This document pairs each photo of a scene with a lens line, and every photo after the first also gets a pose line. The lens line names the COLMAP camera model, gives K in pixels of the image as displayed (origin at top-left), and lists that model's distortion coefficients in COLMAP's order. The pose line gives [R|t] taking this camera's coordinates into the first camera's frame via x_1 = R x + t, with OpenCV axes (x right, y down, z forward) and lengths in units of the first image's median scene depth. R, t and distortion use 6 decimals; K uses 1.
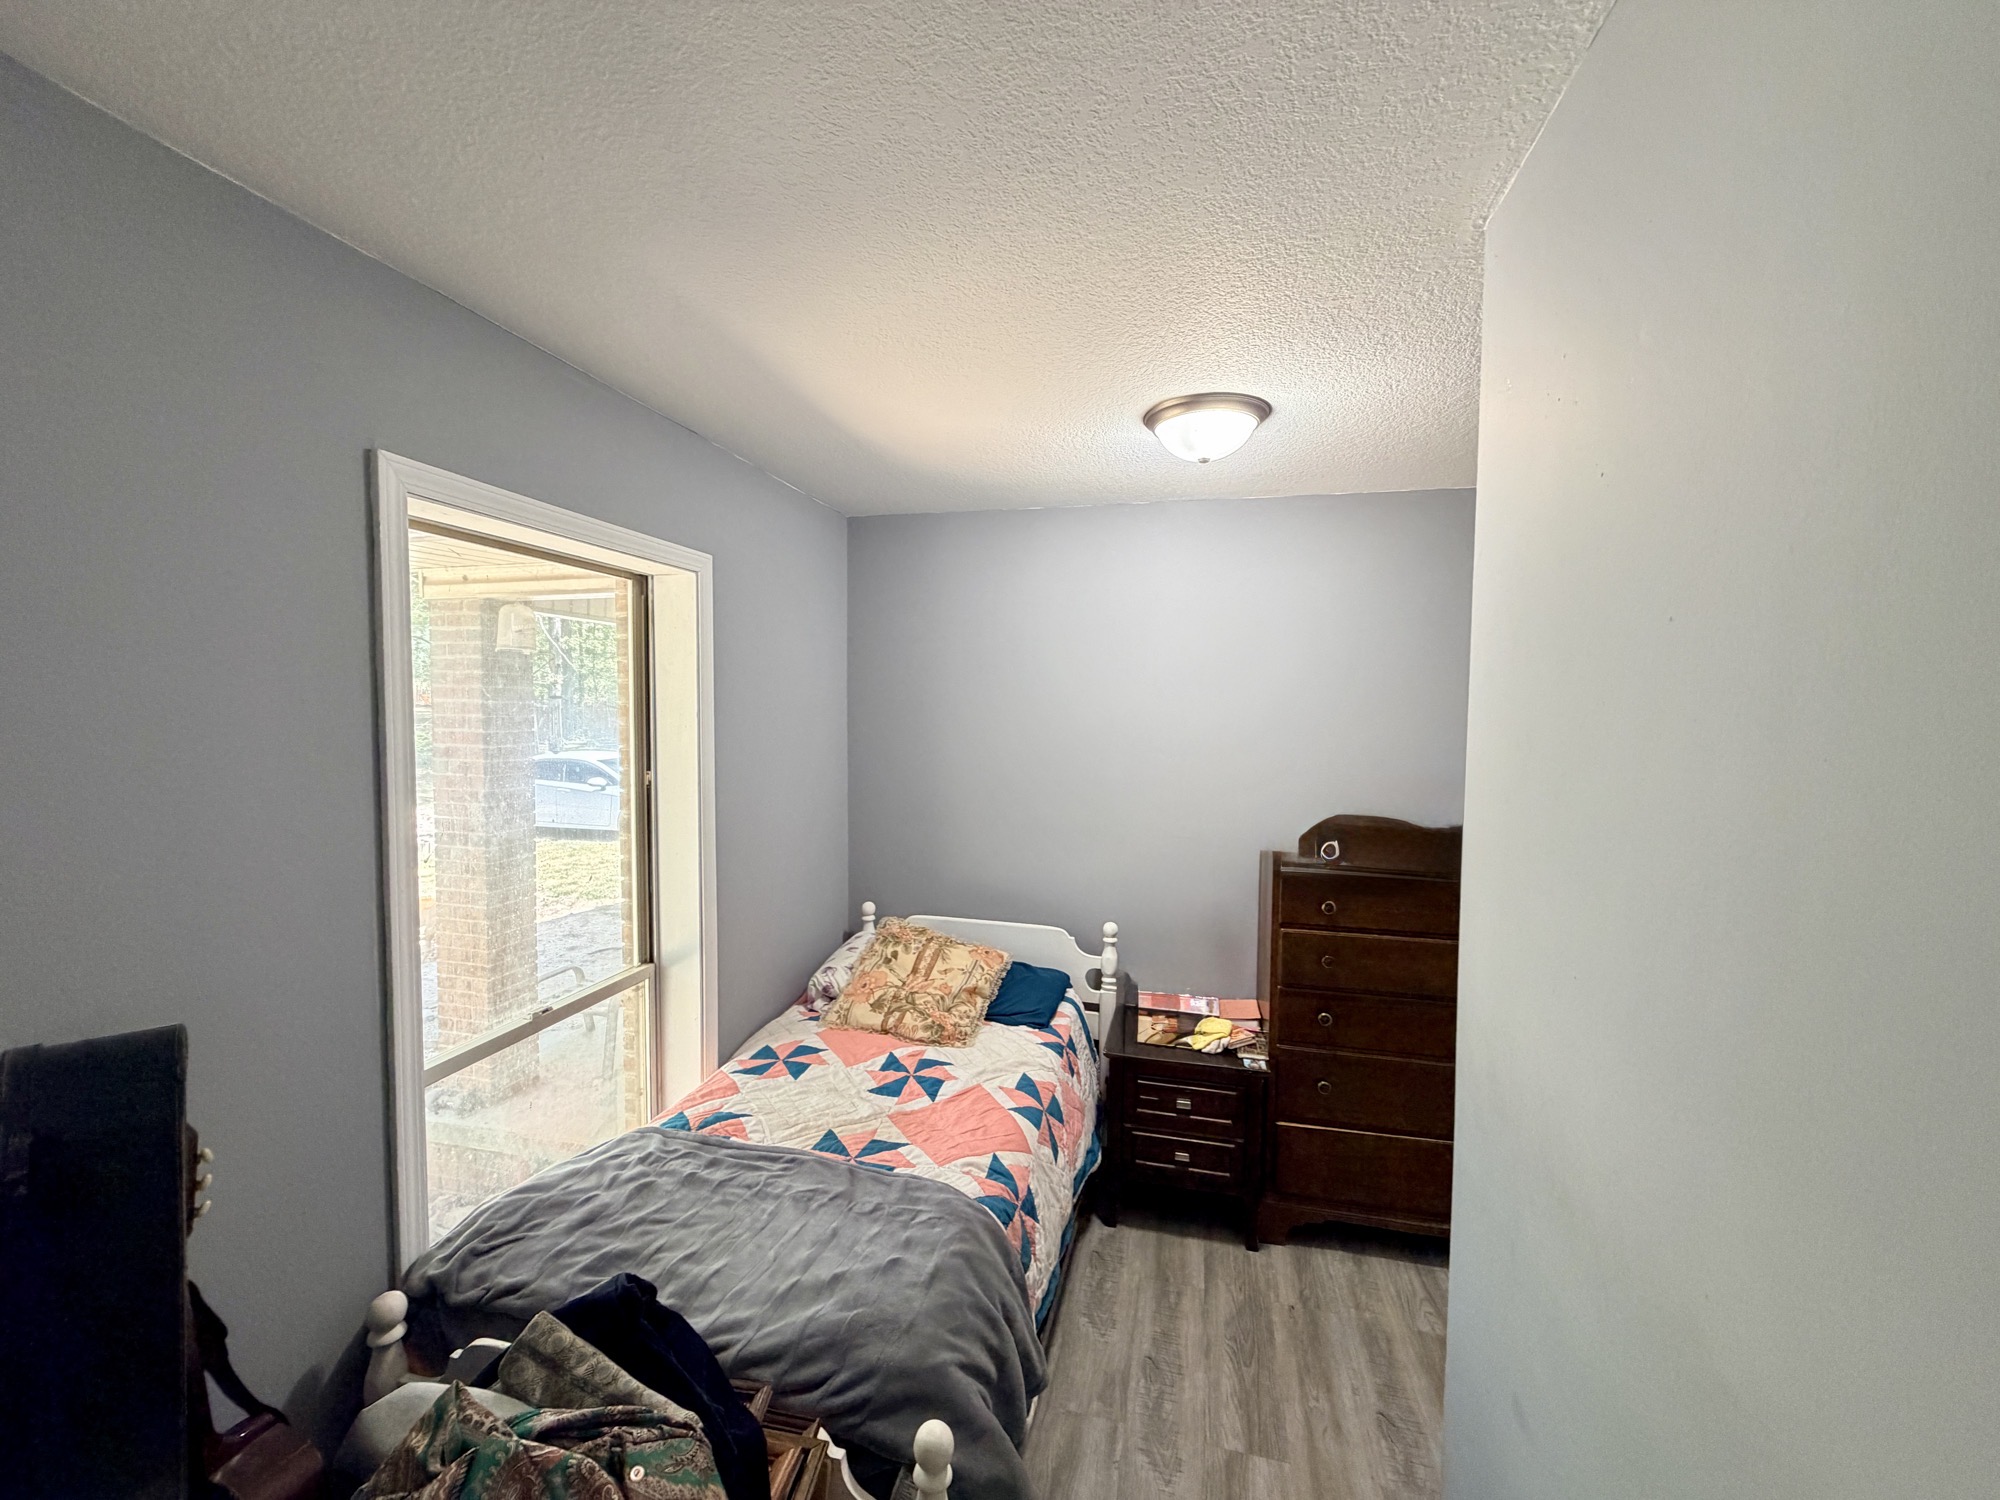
lens RADIAL K [[797.8, 0, 994.4], [0, 797.8, 749.6], [0, 0, 1]] dist [-0.001413, 0.000578]
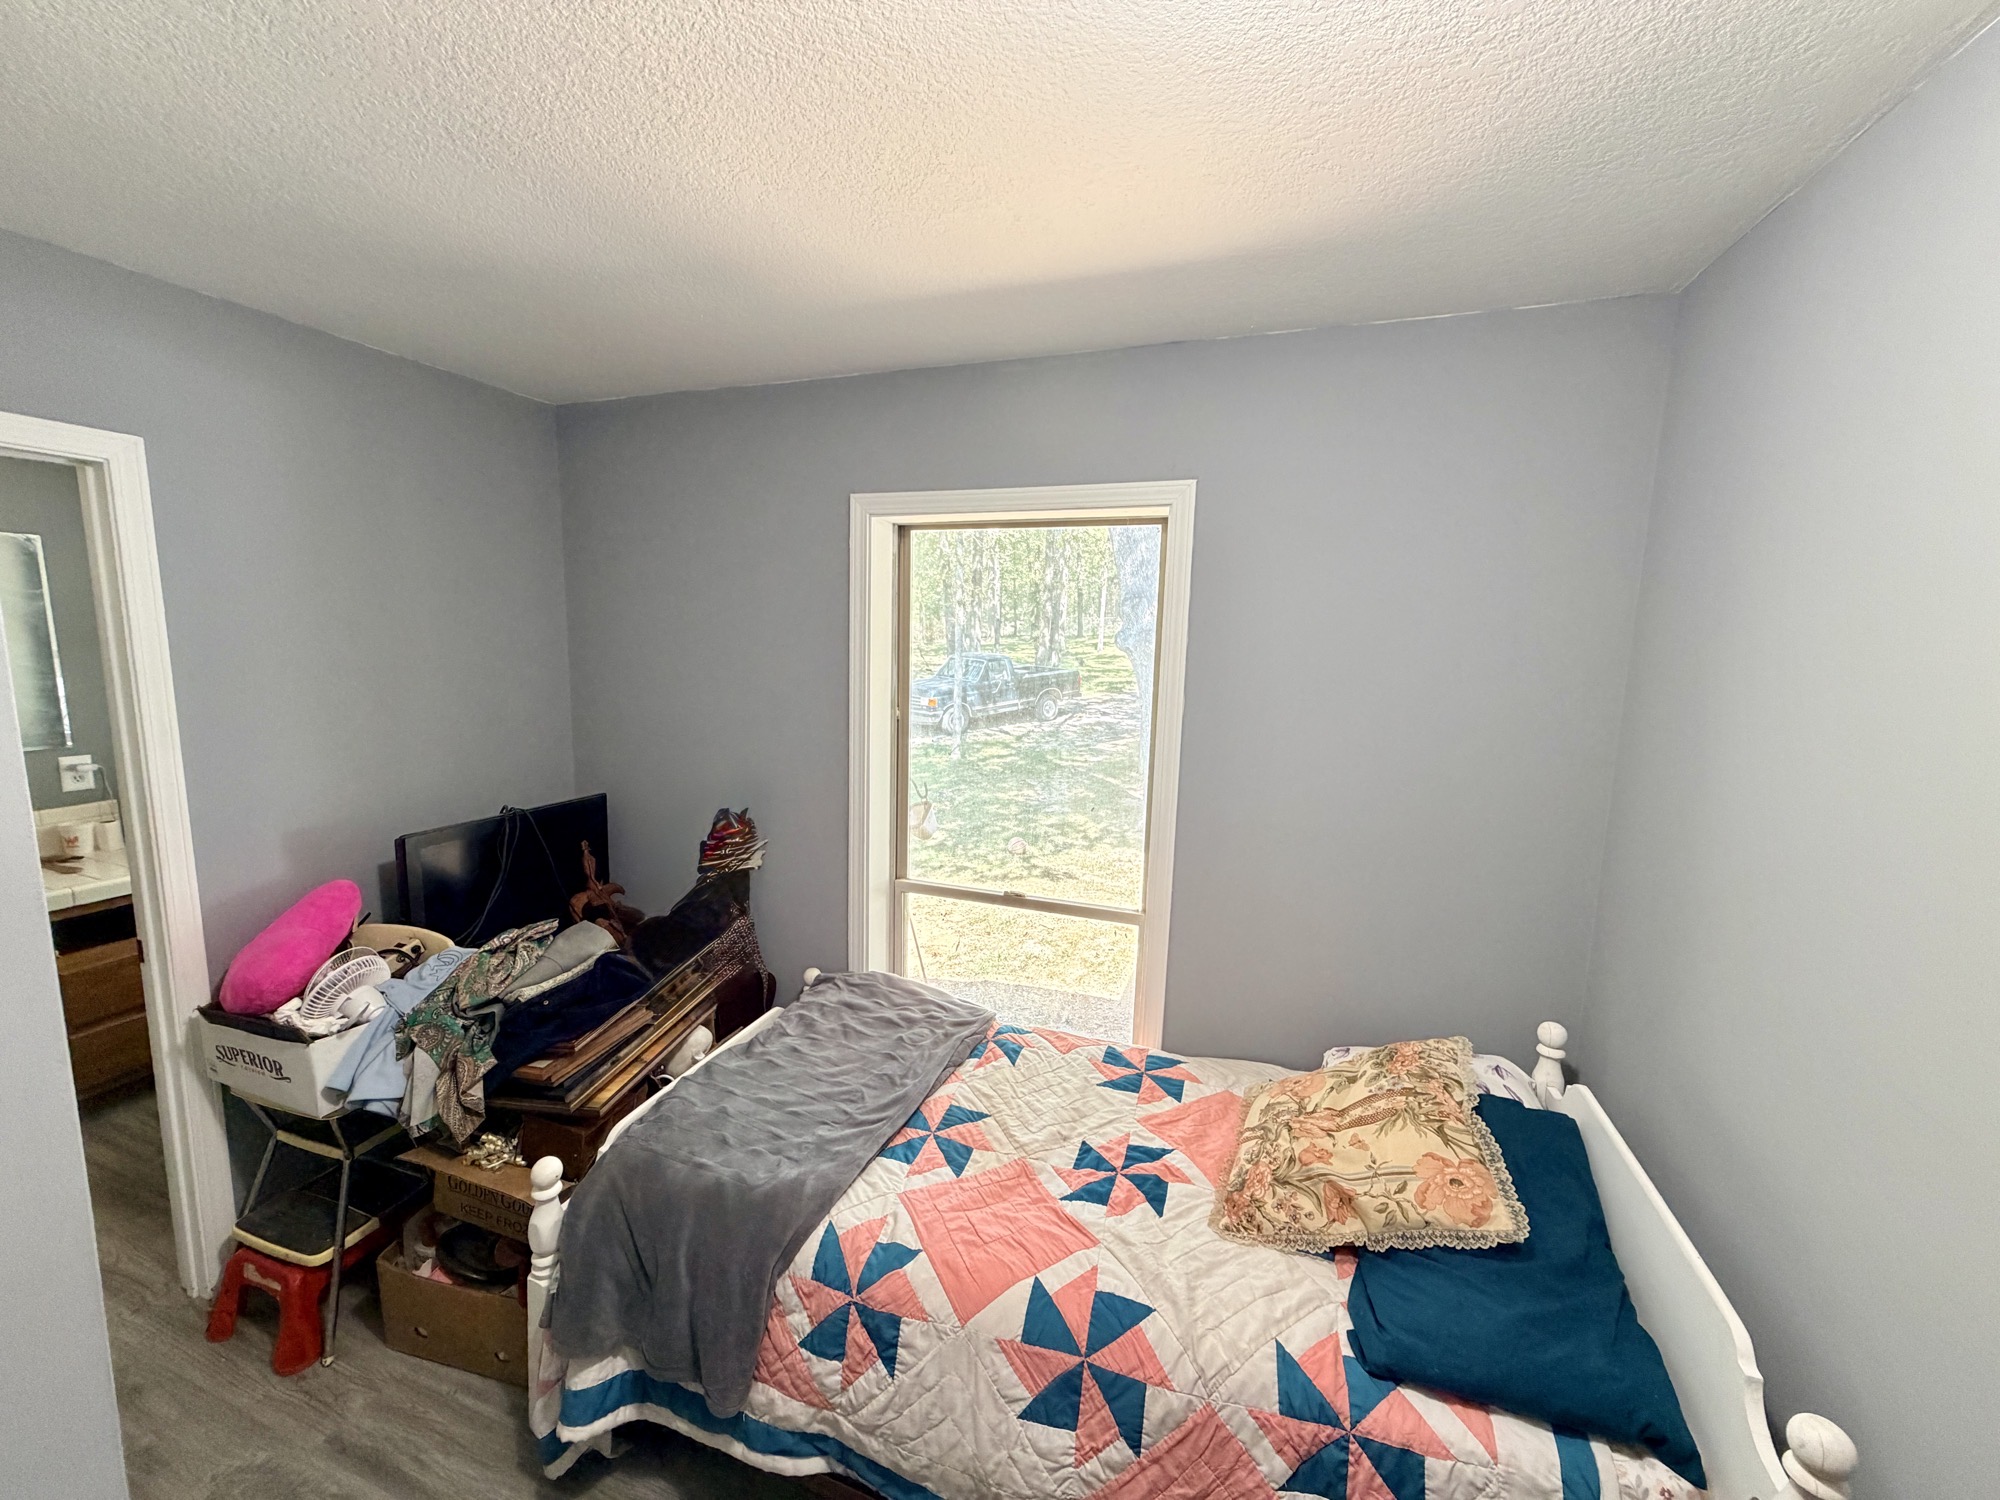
lens RADIAL K [[797.8, 0, 994.4], [0, 797.8, 749.6], [0, 0, 1]] dist [-0.001413, 0.000578]
pose [[-0.092862, 0.133976, -0.986624, 0.565715], [-0.078180, 0.986865, 0.141367, -0.065192], [0.992605, 0.090262, -0.081168, 0.902800]]
